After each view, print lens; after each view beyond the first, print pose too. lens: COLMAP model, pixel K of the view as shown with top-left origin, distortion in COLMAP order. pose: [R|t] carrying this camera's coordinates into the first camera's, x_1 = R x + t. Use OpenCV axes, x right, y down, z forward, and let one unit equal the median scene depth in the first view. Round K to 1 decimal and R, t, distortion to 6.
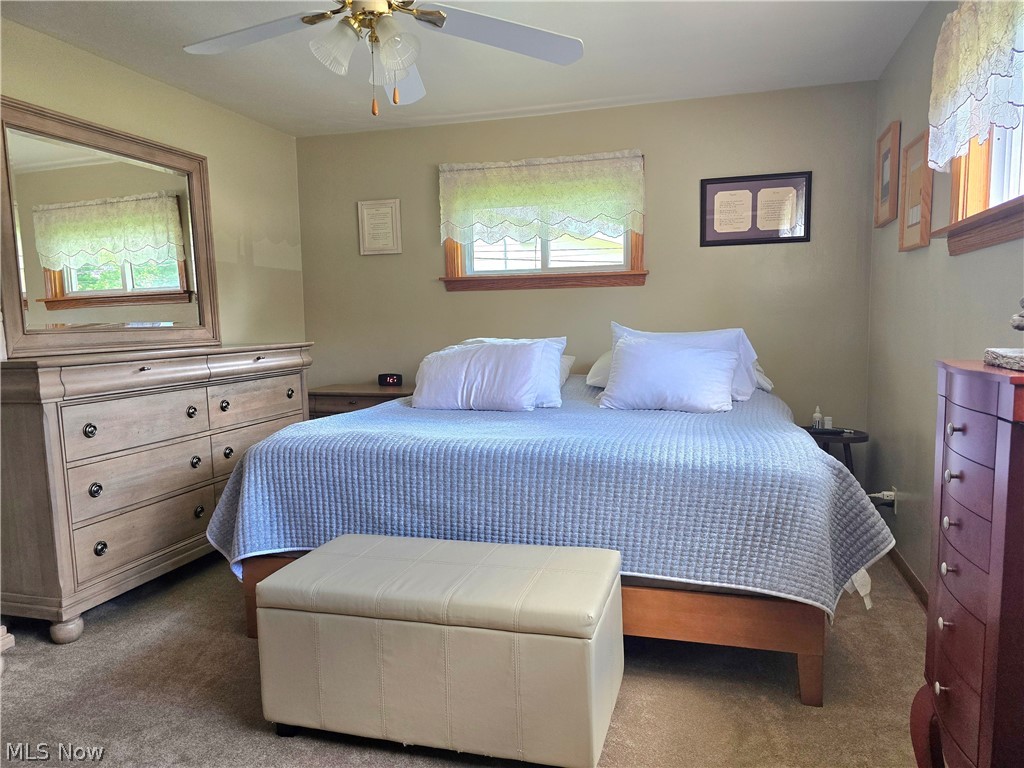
lens RADIAL K [[695.1, 0, 518.2], [0, 695.1, 384.1], [0, 0, 1]] dist [0.054042, -0.046840]
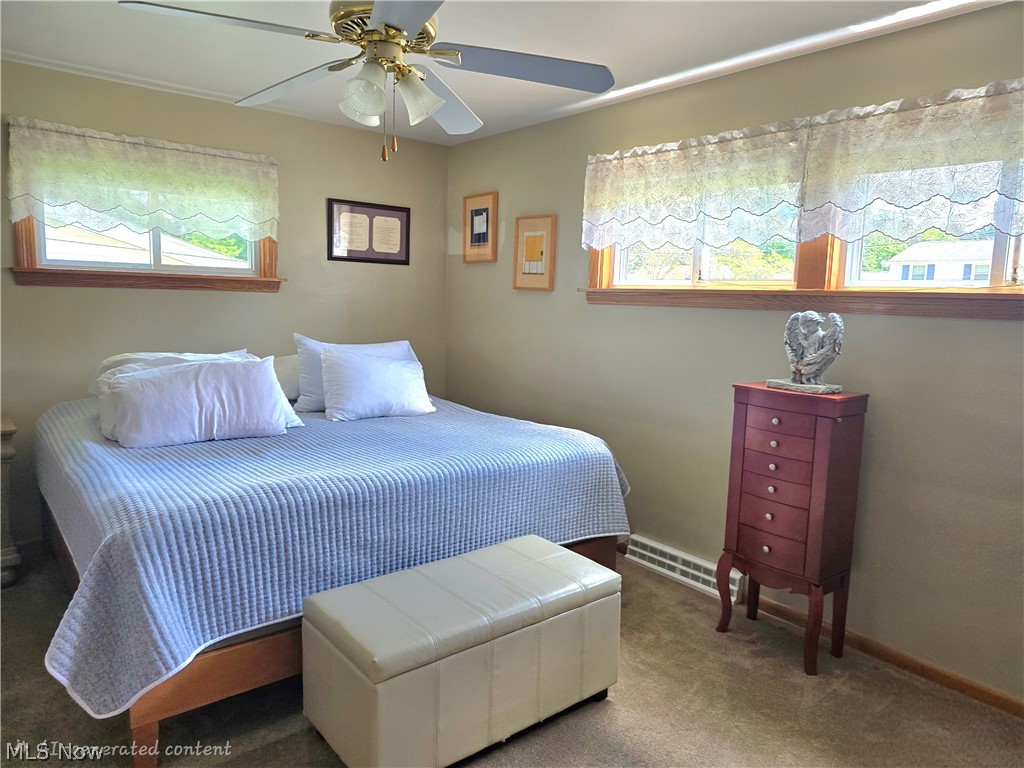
lens RADIAL K [[695.1, 0, 511.8], [0, 695.1, 377.1], [0, 0, 1]] dist [0.054042, -0.046840]
pose [[0.574927, -0.062566, 0.815809, -0.787066], [0.034949, 0.998040, 0.051912, -0.104841], [-0.817458, -0.001334, 0.575986, 0.246282]]
